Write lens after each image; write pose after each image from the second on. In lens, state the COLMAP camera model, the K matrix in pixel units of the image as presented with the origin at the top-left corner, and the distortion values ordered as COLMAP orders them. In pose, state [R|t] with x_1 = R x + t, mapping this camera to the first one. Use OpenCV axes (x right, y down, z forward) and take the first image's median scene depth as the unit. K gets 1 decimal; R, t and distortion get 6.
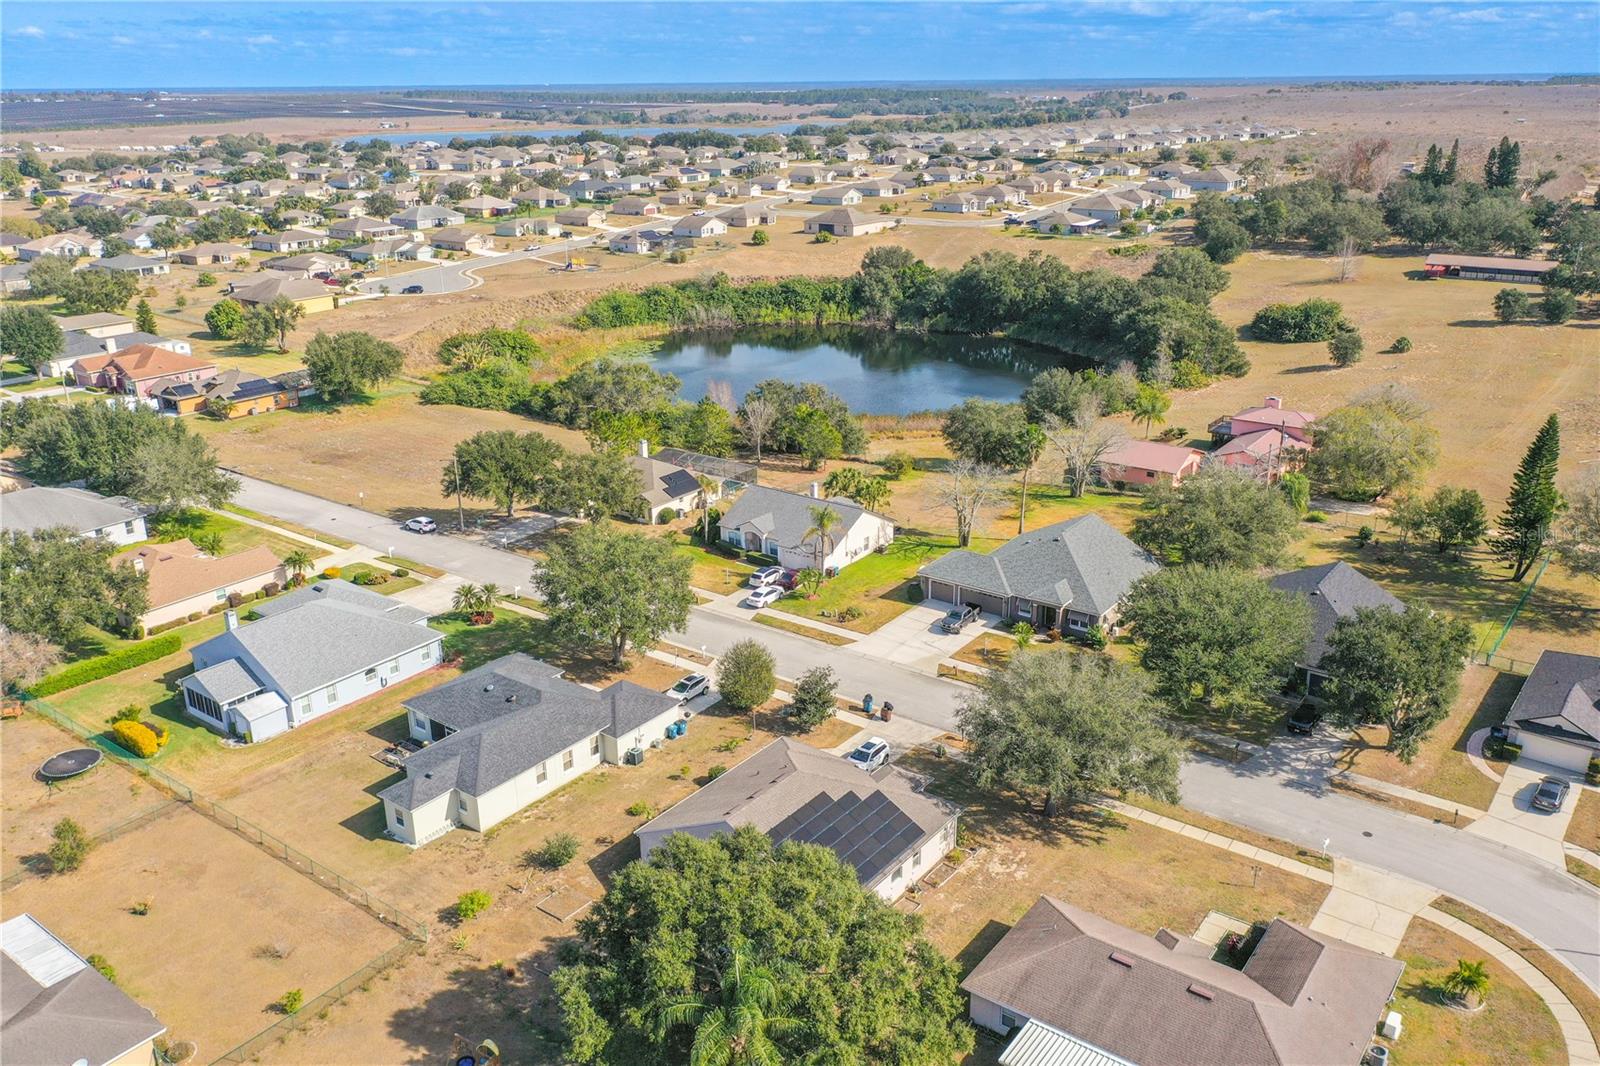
lens RADIAL K [[1257.9, 0, 800.0], [0, 1257.9, 533.0], [0, 0, 1]] dist [0.012748, 0.003778]
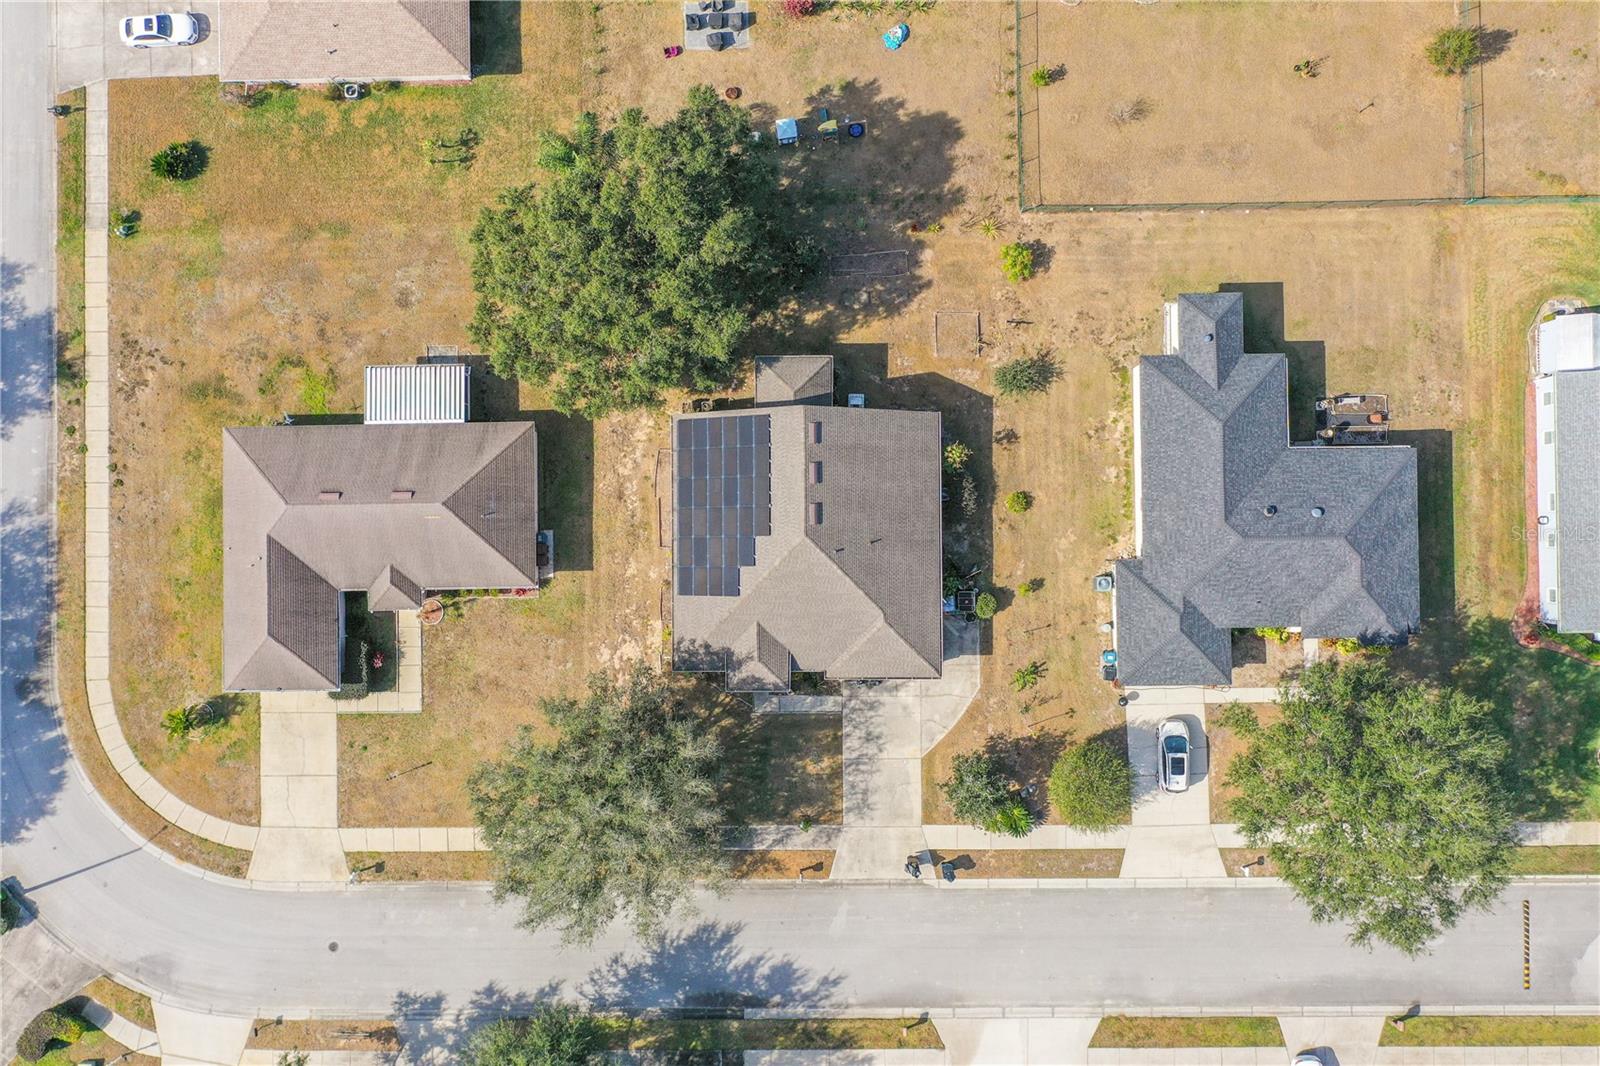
lens RADIAL K [[1257.9, 0, 800.0], [0, 1257.9, 533.0], [0, 0, 1]] dist [0.012748, 0.003778]
pose [[-0.794115, 0.607282, 0.024285, -0.019631], [-0.178928, -0.271789, 0.945577, -0.605657], [0.580832, 0.746552, 0.324491, 0.686696]]
